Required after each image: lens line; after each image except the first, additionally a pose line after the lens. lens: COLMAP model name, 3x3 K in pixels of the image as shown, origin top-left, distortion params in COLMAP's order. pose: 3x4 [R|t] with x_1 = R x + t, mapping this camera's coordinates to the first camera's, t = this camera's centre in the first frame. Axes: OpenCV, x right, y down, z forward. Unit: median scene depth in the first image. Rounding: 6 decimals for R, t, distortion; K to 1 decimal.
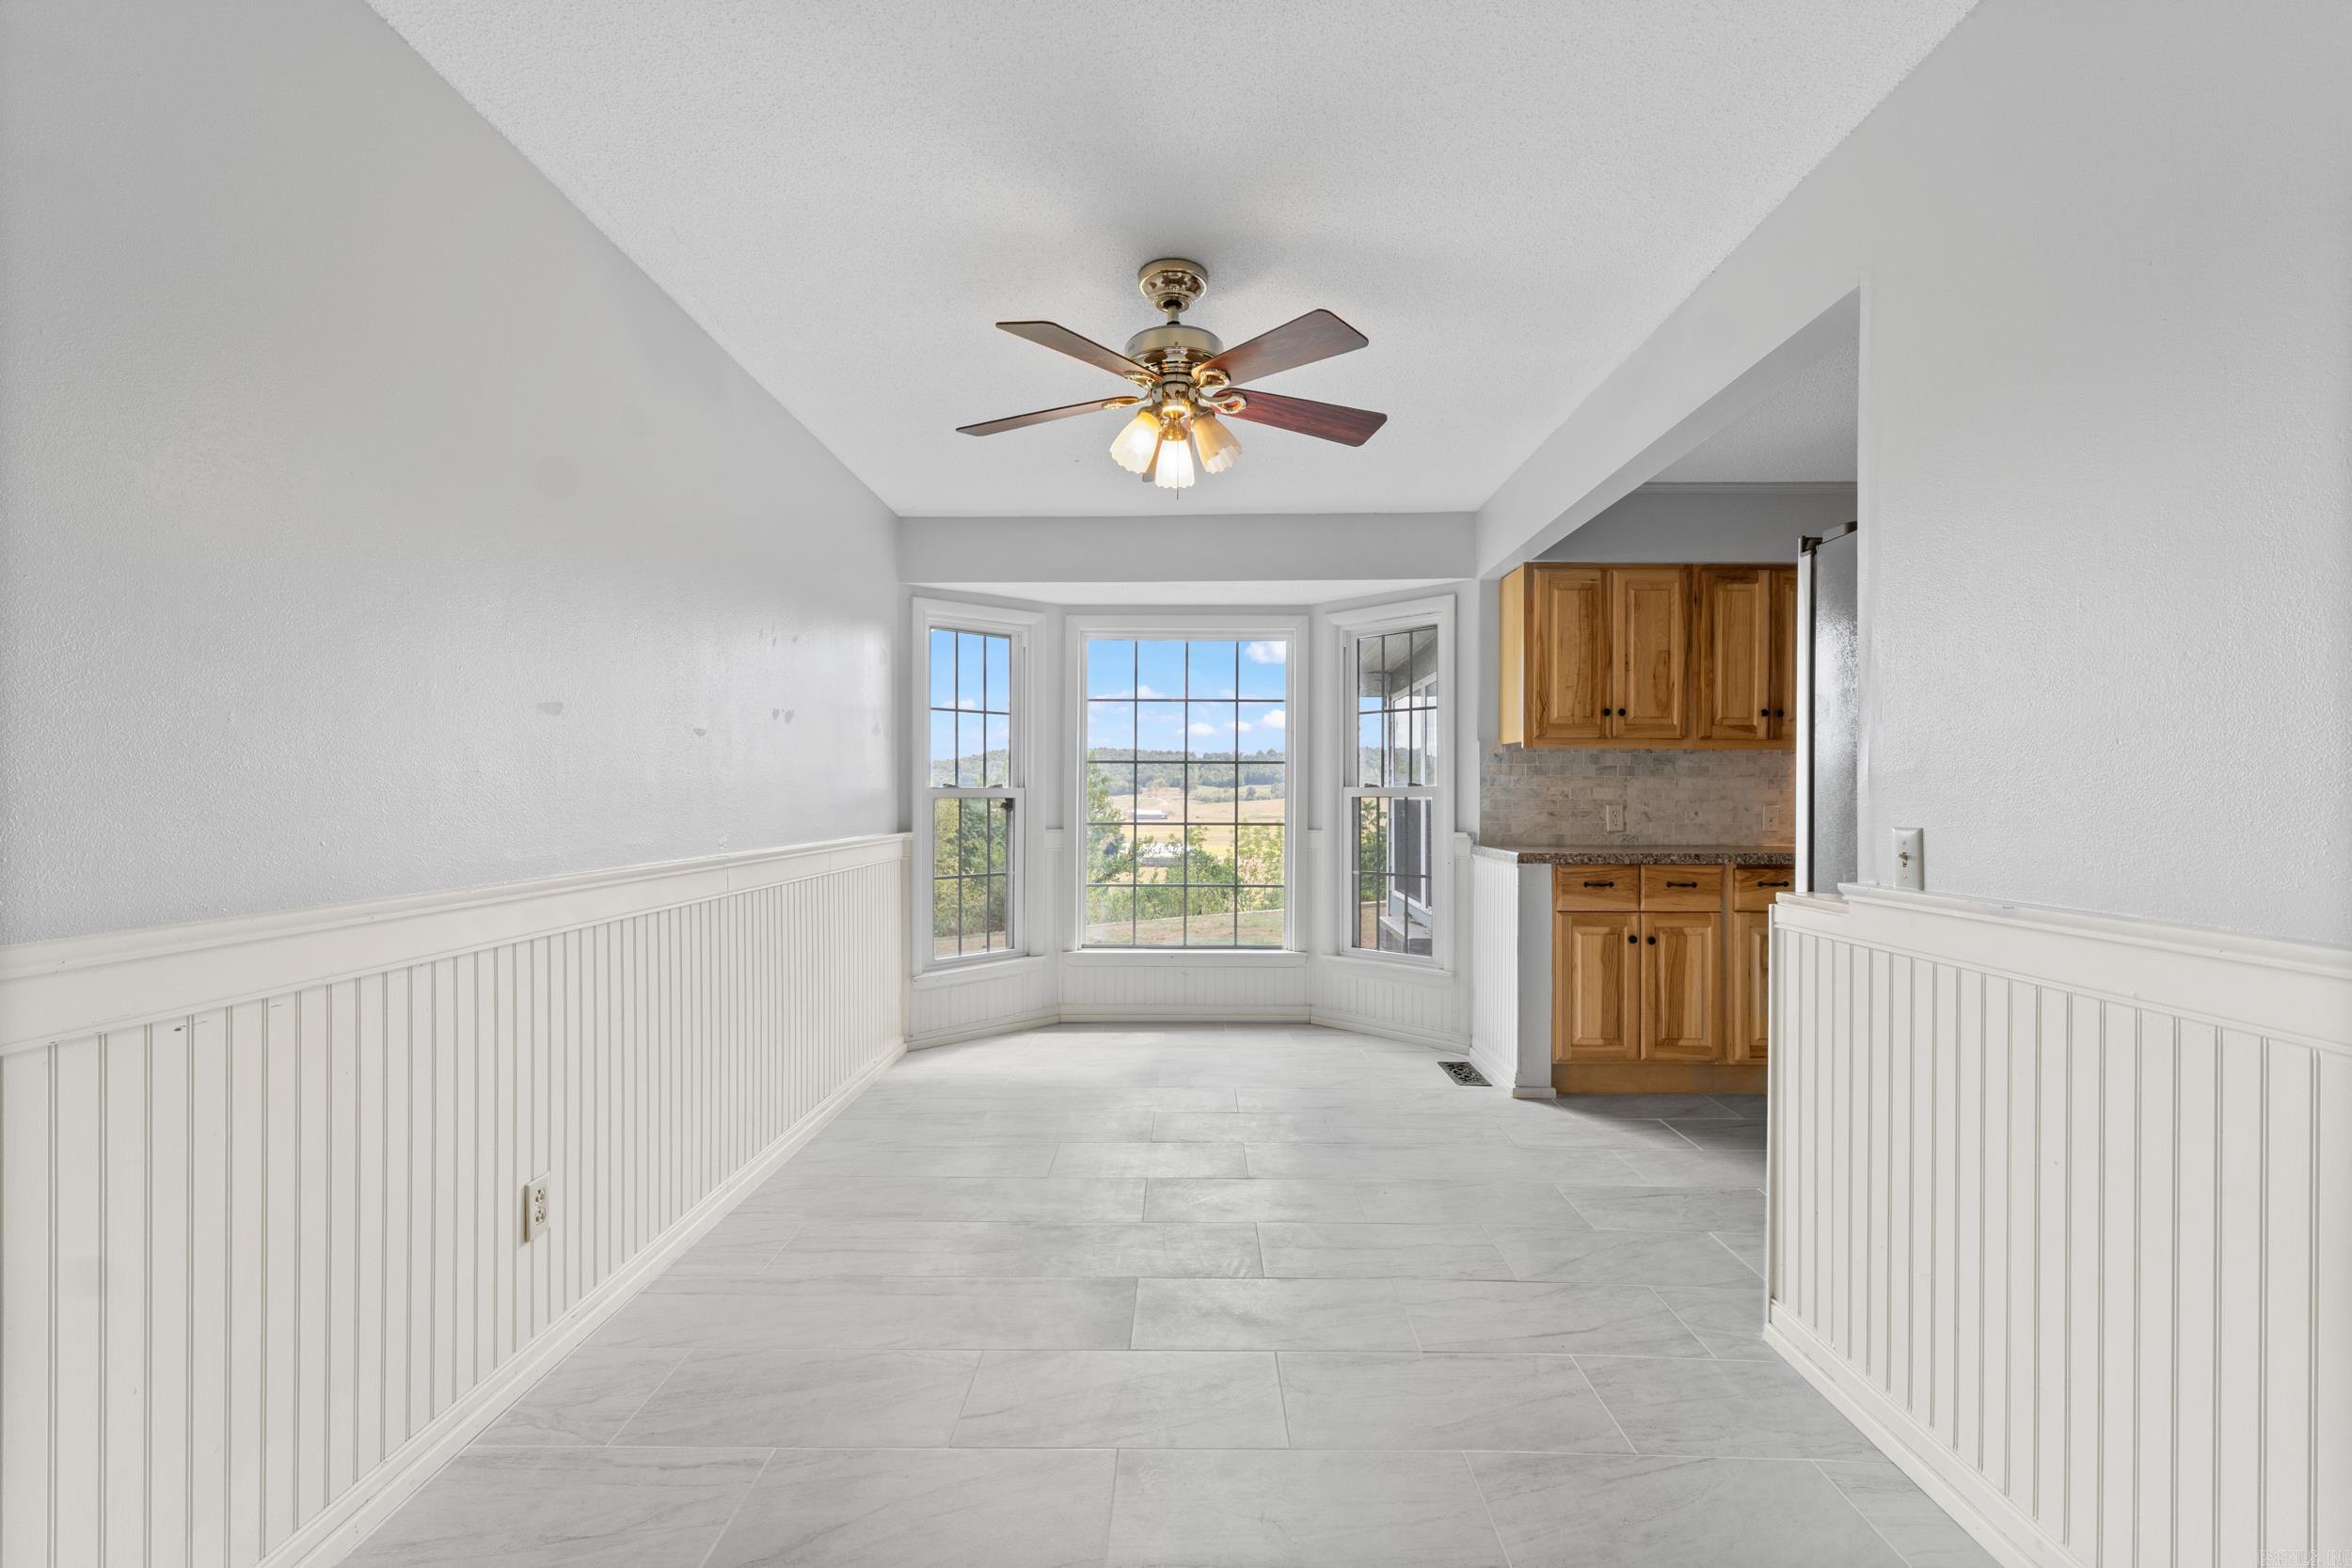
lens RADIAL K [[996.8, 0, 1172.2], [0, 996.8, 793.4], [0, 0, 1]] dist [0.001614, 0.000200]
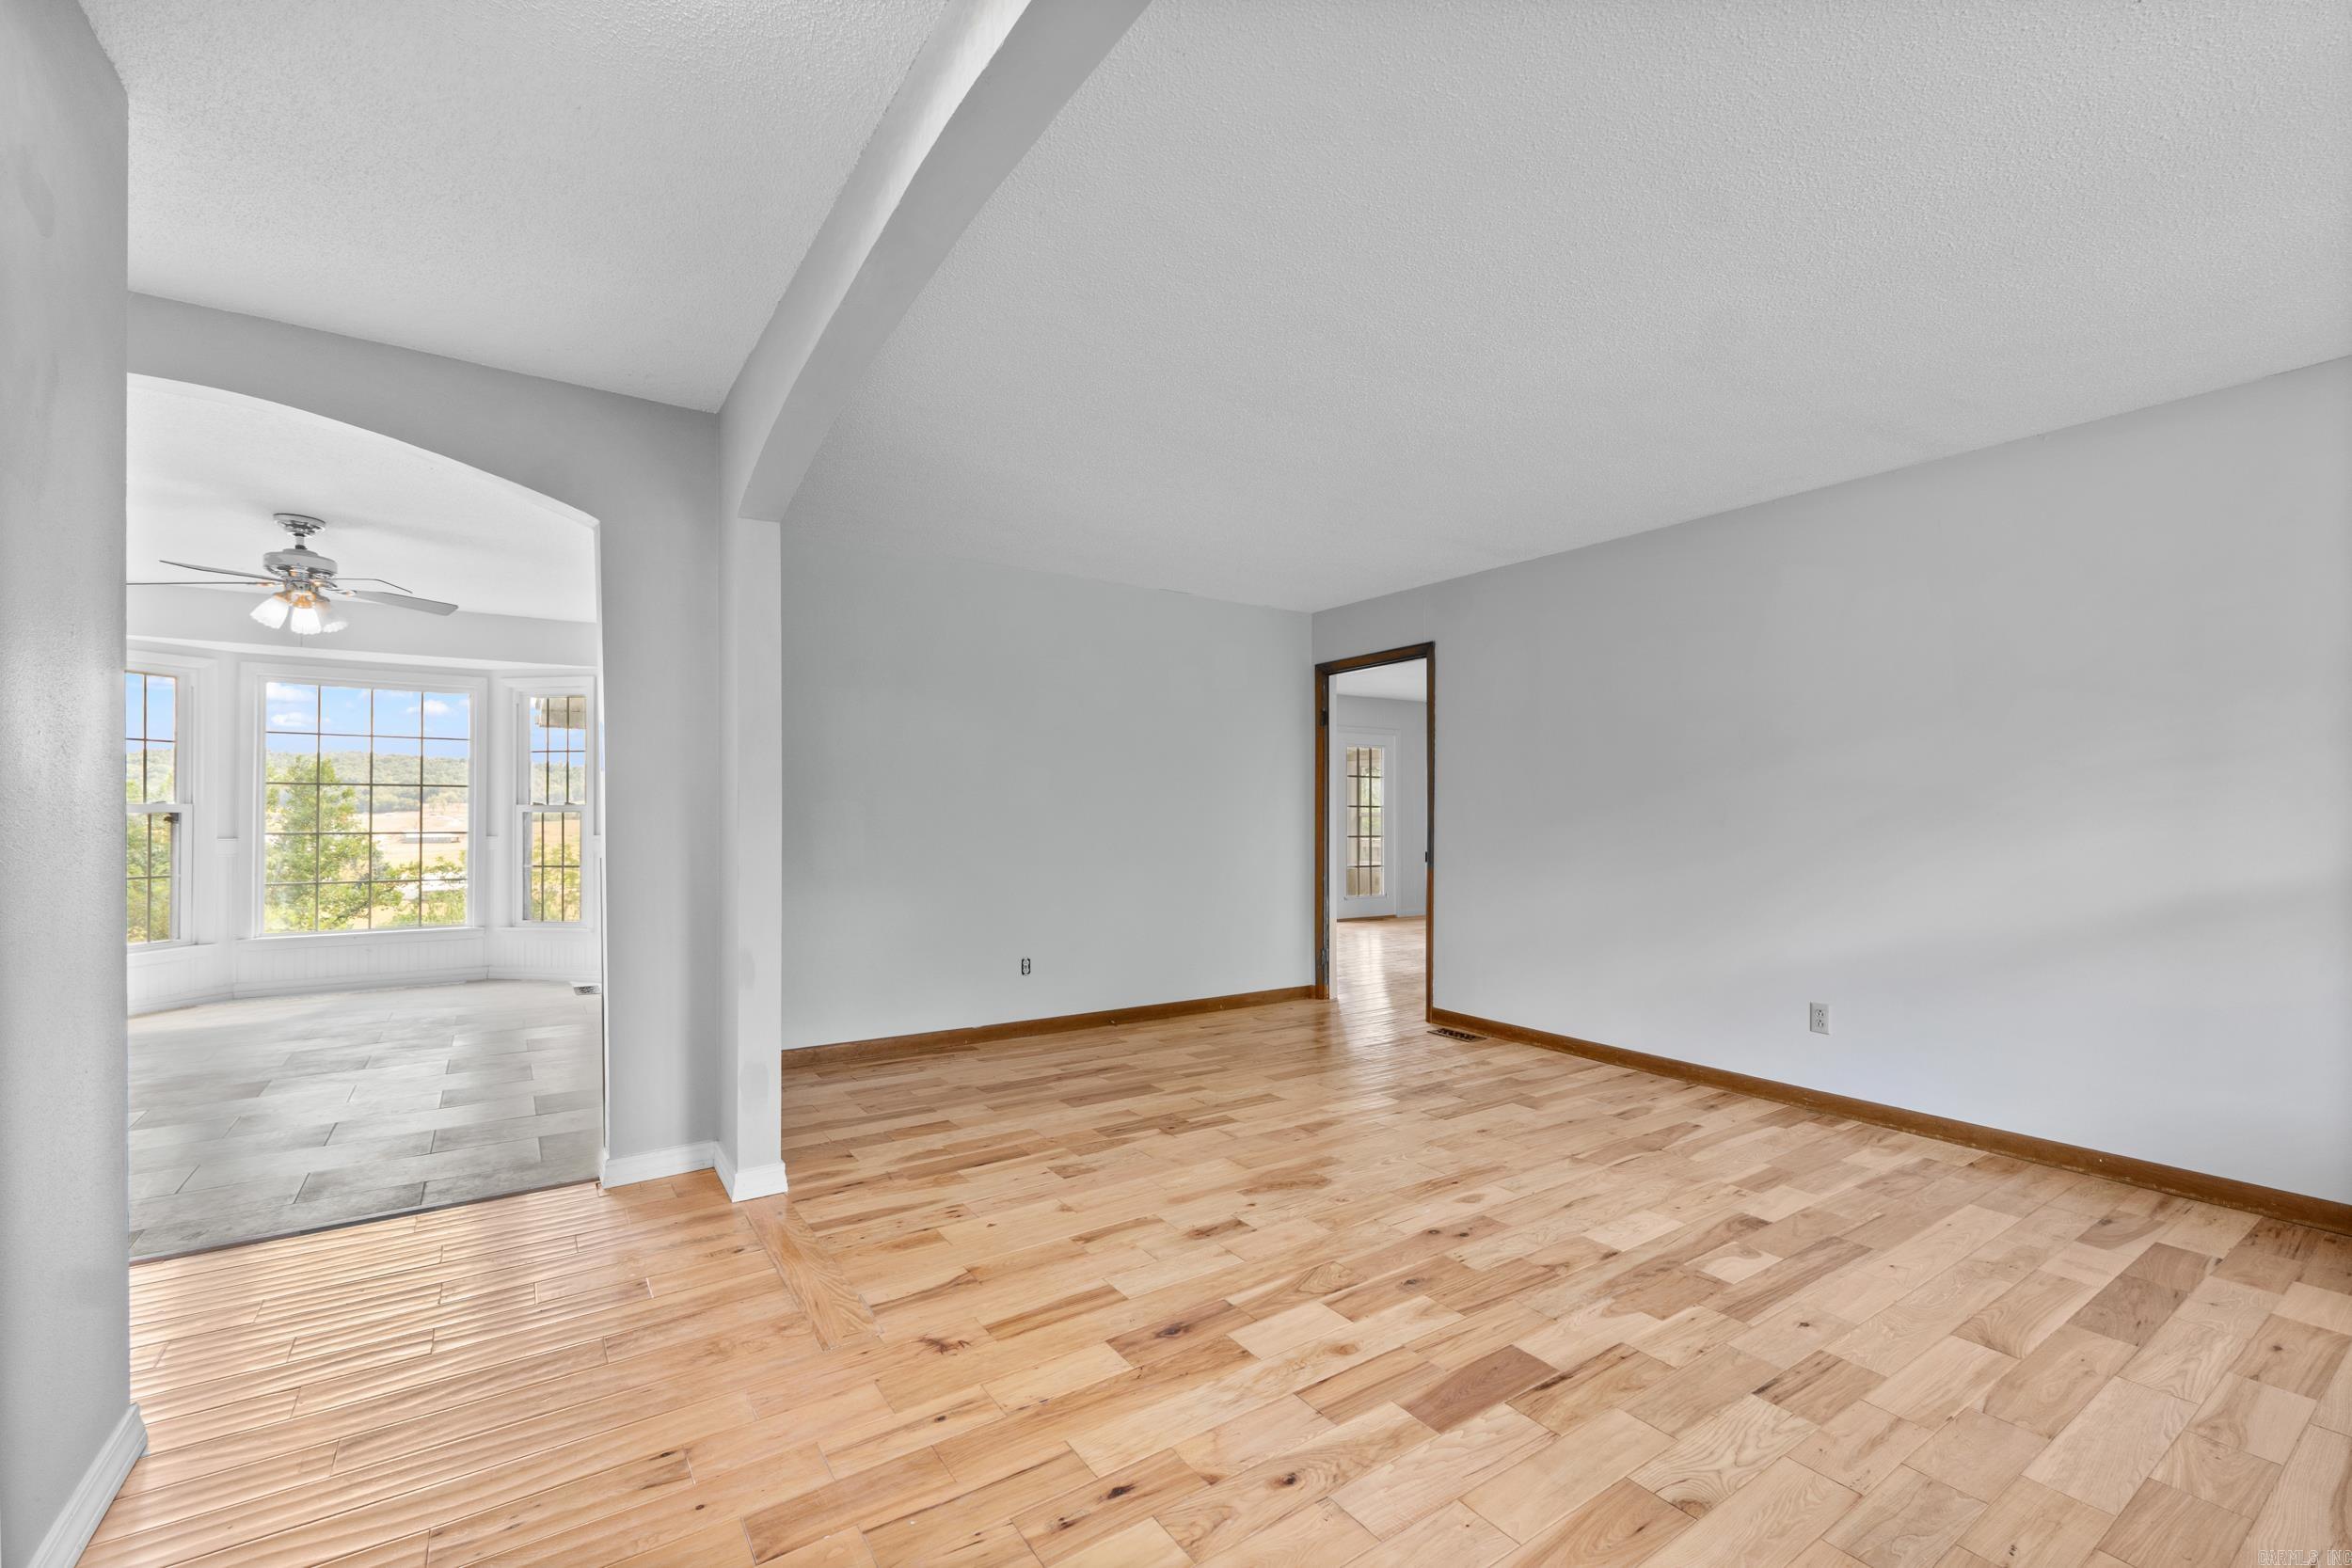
lens RADIAL K [[996.8, 0, 1189.1], [0, 996.8, 808.2], [0, 0, 1]] dist [0.001614, 0.000200]
pose [[0.809613, 0.003007, 0.586956, 0.116012], [-0.000953, 0.999992, -0.003808, 0.003071], [-0.586963, 0.002524, 0.809610, -0.666044]]
